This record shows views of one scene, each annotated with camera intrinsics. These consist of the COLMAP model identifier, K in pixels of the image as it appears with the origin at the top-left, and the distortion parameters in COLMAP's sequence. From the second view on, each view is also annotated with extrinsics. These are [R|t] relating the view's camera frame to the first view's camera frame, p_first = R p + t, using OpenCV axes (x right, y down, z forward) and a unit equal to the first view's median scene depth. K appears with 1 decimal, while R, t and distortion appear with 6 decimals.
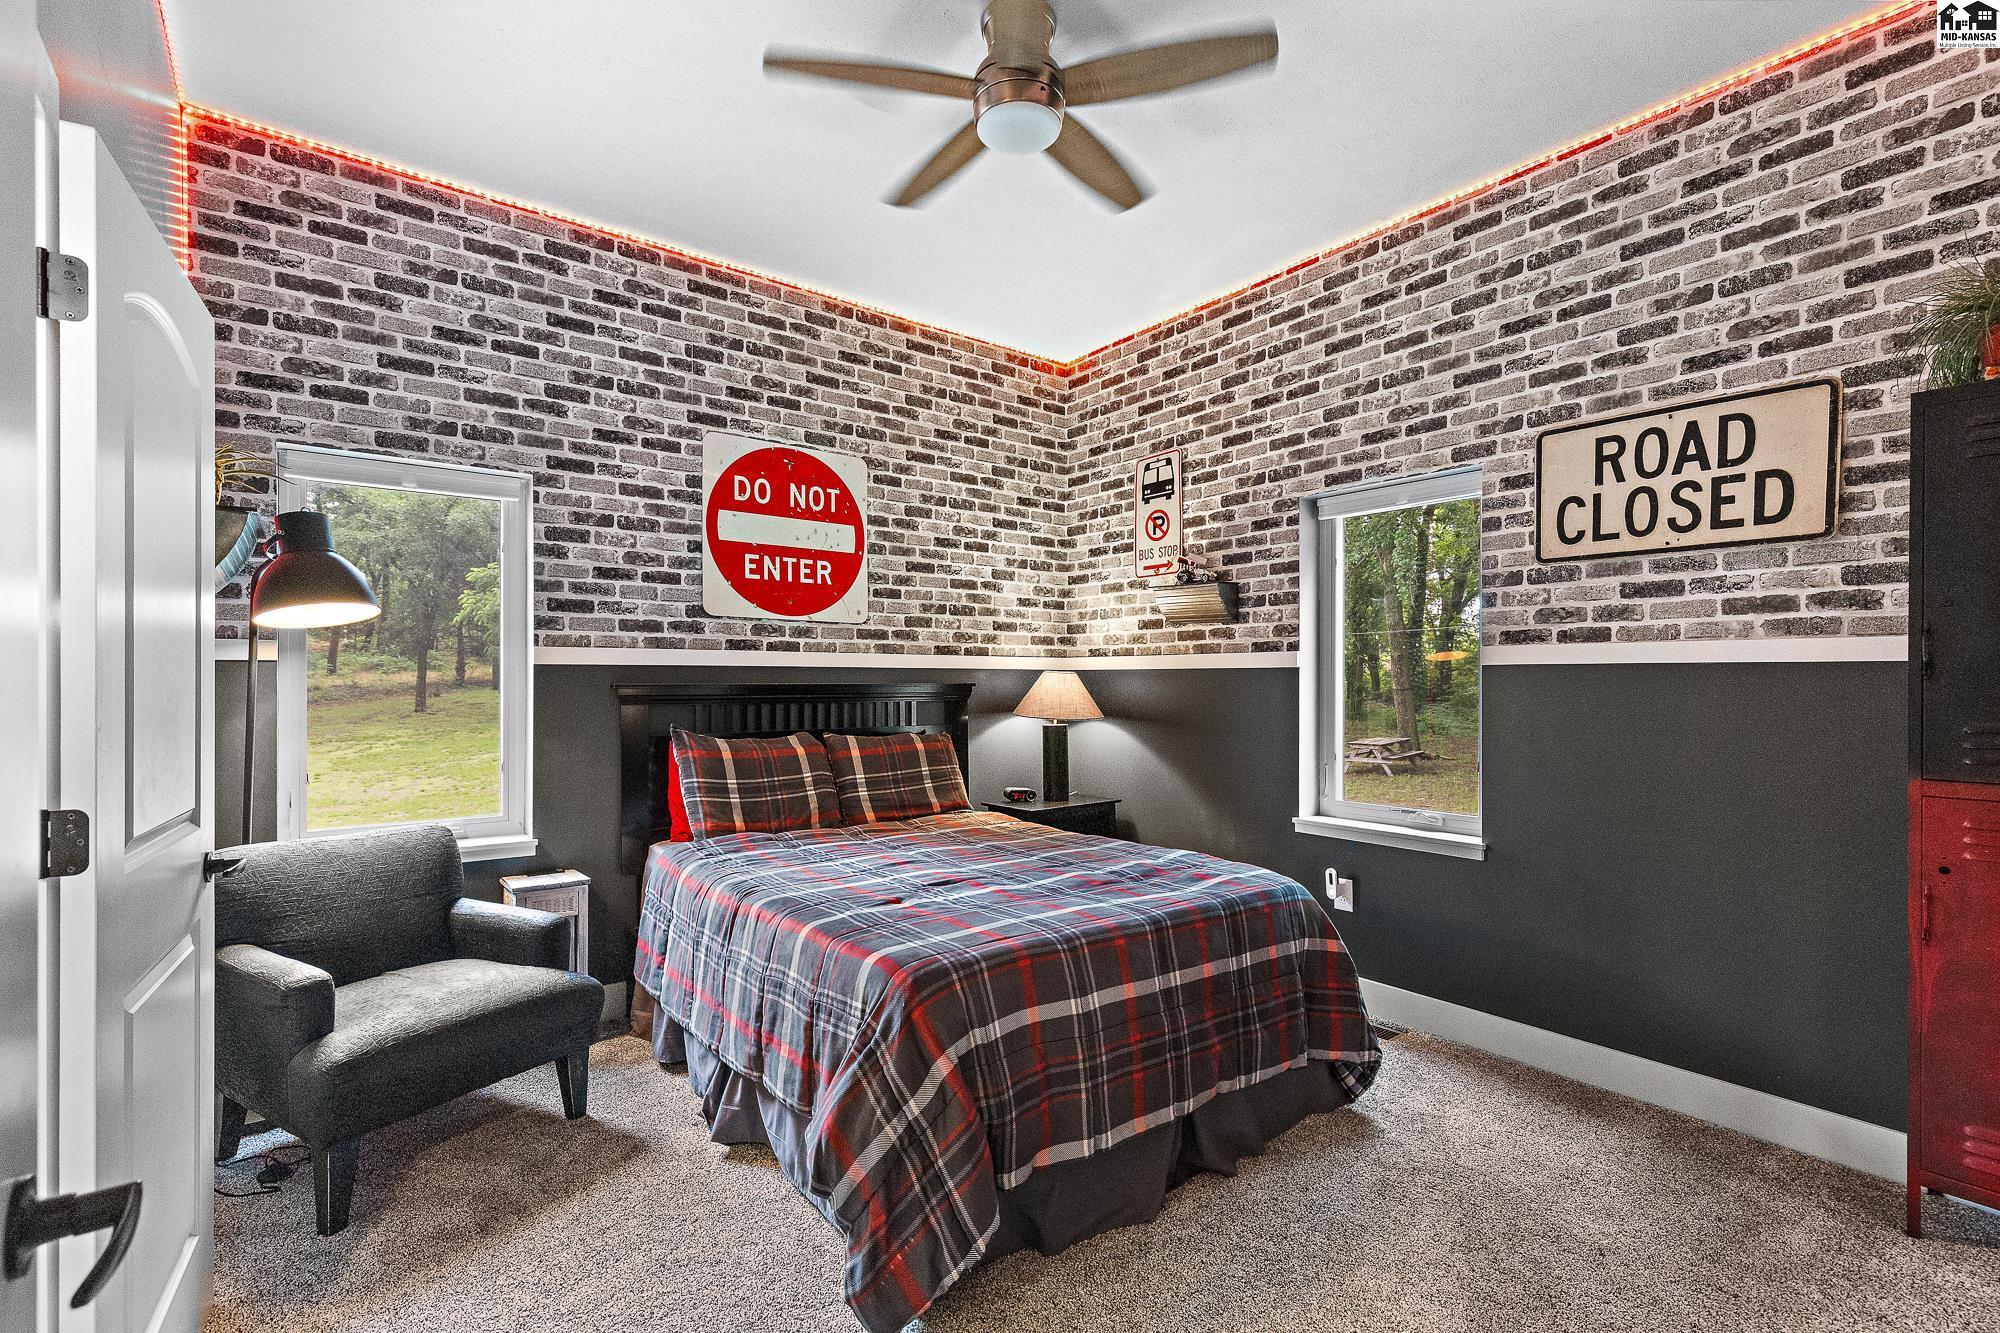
lens RADIAL K [[913.5, 0, 997.8], [0, 913.5, 675.0], [0, 0, 1]] dist [0.007818, -0.001216]
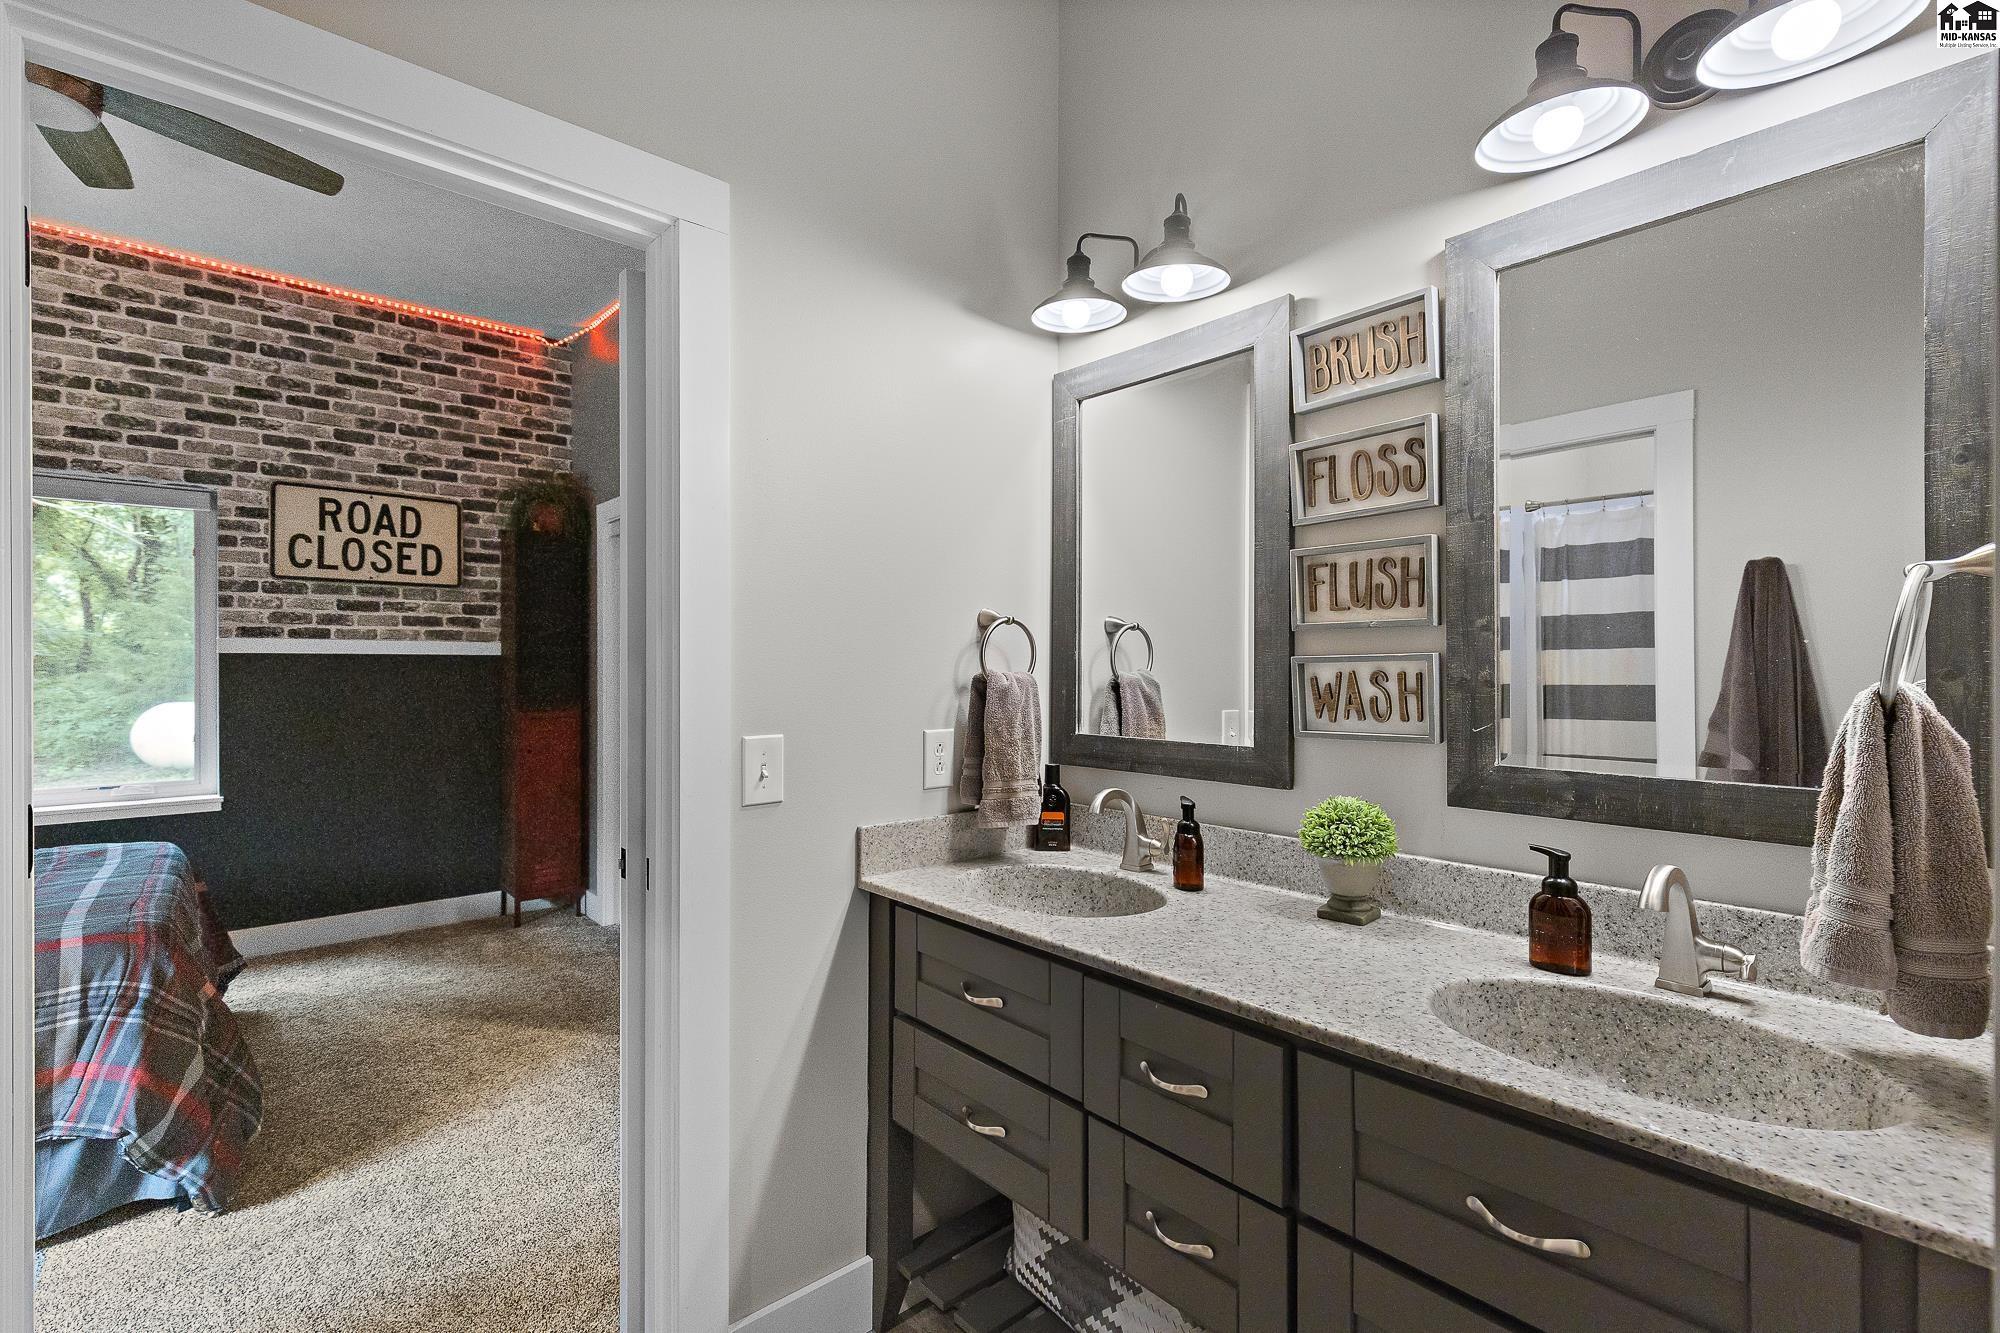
lens RADIAL K [[913.5, 0, 998.7], [0, 913.5, 664.2], [0, 0, 1]] dist [0.007818, -0.001216]
pose [[-0.099884, -0.002108, 0.994997, -0.942780], [-0.003725, 0.999992, 0.001745, -0.002287], [-0.994992, -0.003532, -0.099891, 0.086168]]
